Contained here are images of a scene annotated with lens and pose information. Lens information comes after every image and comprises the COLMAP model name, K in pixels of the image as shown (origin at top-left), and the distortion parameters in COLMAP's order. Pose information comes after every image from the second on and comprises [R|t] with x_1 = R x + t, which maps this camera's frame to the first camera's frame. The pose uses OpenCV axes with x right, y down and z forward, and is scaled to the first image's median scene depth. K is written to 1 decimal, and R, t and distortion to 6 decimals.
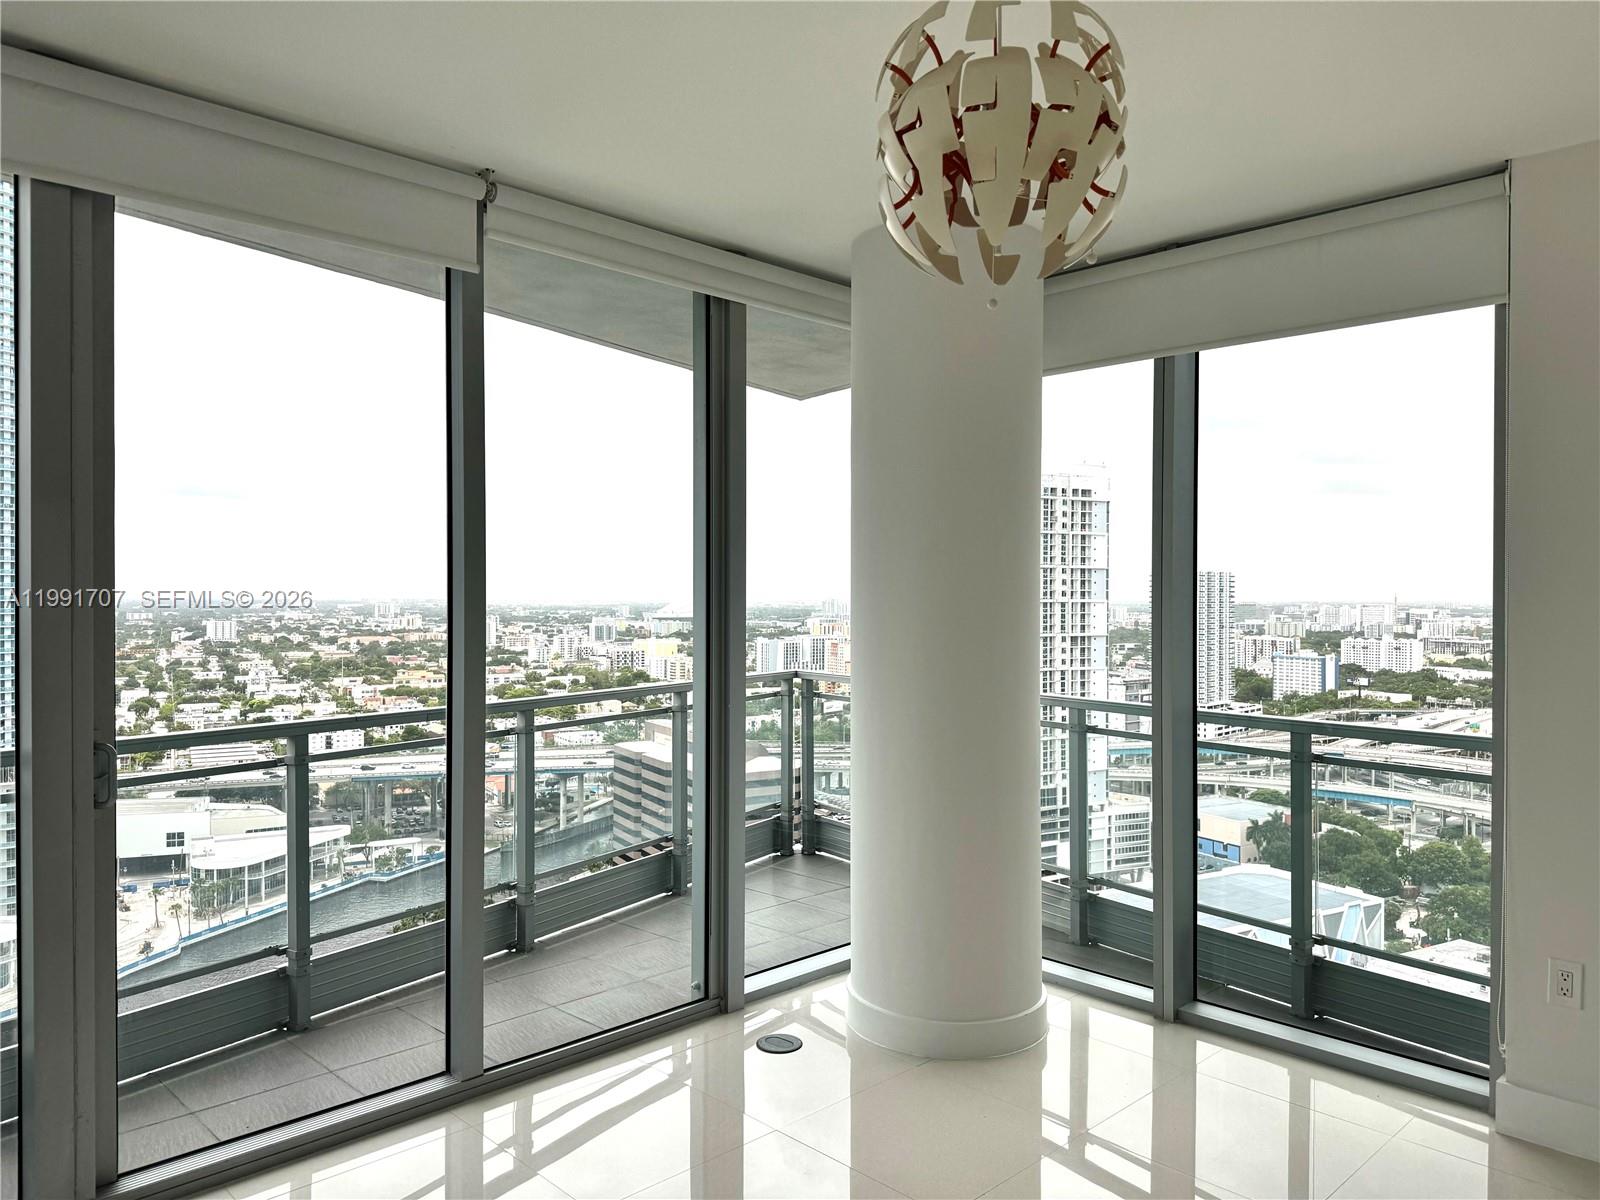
lens RADIAL K [[1118.6, 0, 811.2], [0, 1118.6, 606.1], [0, 0, 1]] dist [0.138769, -0.208683]
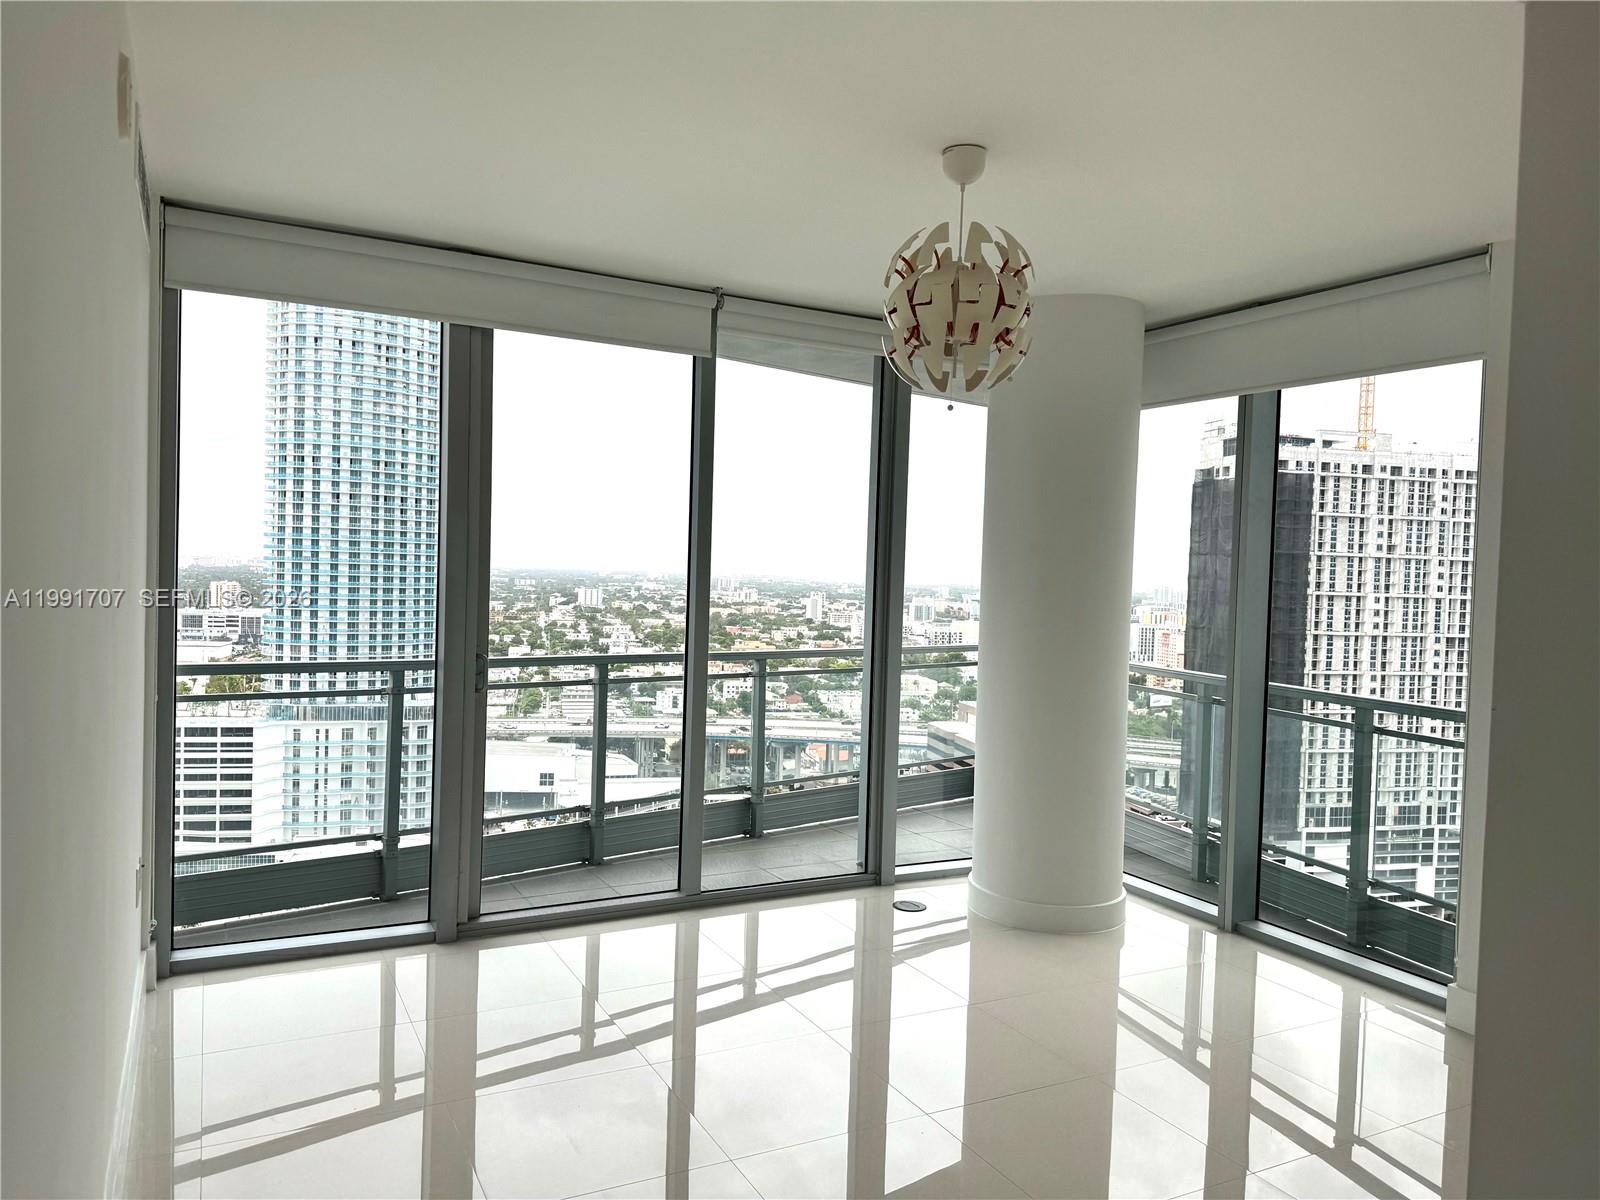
lens RADIAL K [[1118.6, 0, 811.2], [0, 1118.6, 606.1], [0, 0, 1]] dist [0.138769, -0.208683]
pose [[0.959888, 0.037082, -0.277921, 0.191019], [-0.032589, 0.999253, 0.020772, -0.001019], [0.278484, -0.010882, 0.960379, -0.286870]]
